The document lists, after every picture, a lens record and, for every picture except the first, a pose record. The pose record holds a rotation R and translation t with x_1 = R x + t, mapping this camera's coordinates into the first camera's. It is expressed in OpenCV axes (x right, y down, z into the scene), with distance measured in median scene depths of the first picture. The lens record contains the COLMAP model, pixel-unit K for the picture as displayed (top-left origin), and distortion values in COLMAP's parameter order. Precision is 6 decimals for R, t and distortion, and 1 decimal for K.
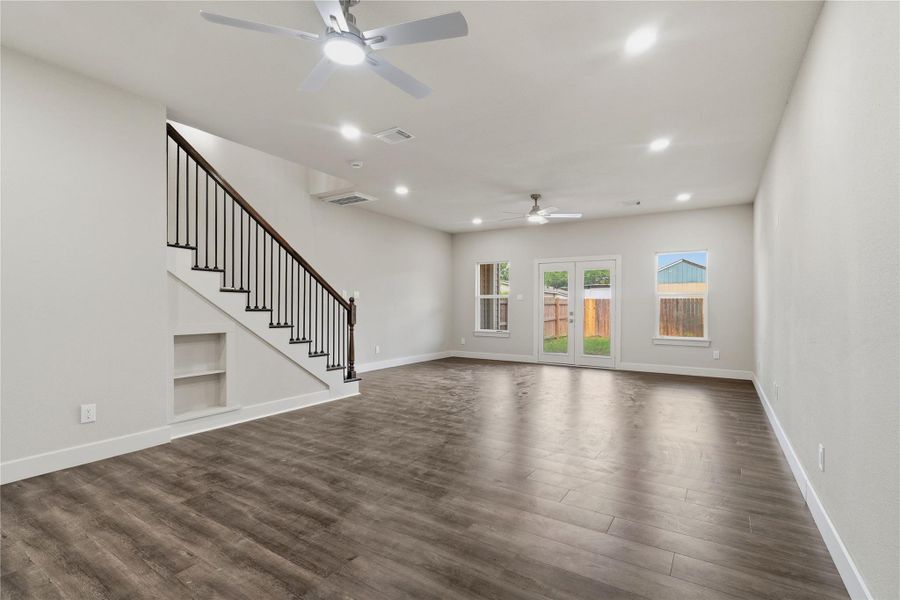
lens RADIAL K [[420.0, 0, 455.8], [0, 420.0, 305.3], [0, 0, 1]] dist [-0.003461, 0.003738]
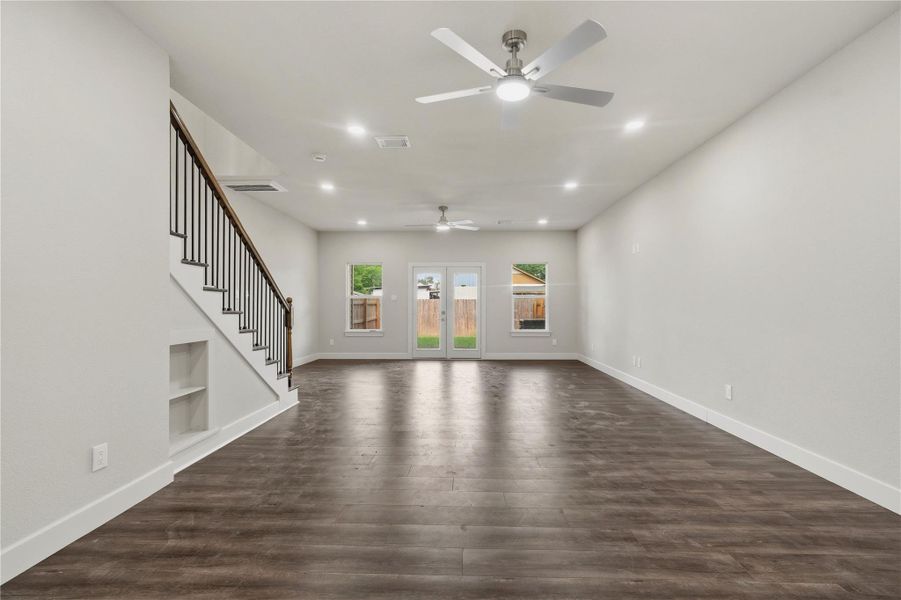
lens RADIAL K [[420.4, 0, 451.2], [0, 420.4, 299.4], [0, 0, 1]] dist [-0.003461, 0.003738]
pose [[0.860631, 0.003534, 0.509218, -0.409652], [0.003384, 0.999914, -0.012659, -0.002373], [-0.509219, 0.012618, 0.860545, 0.033233]]
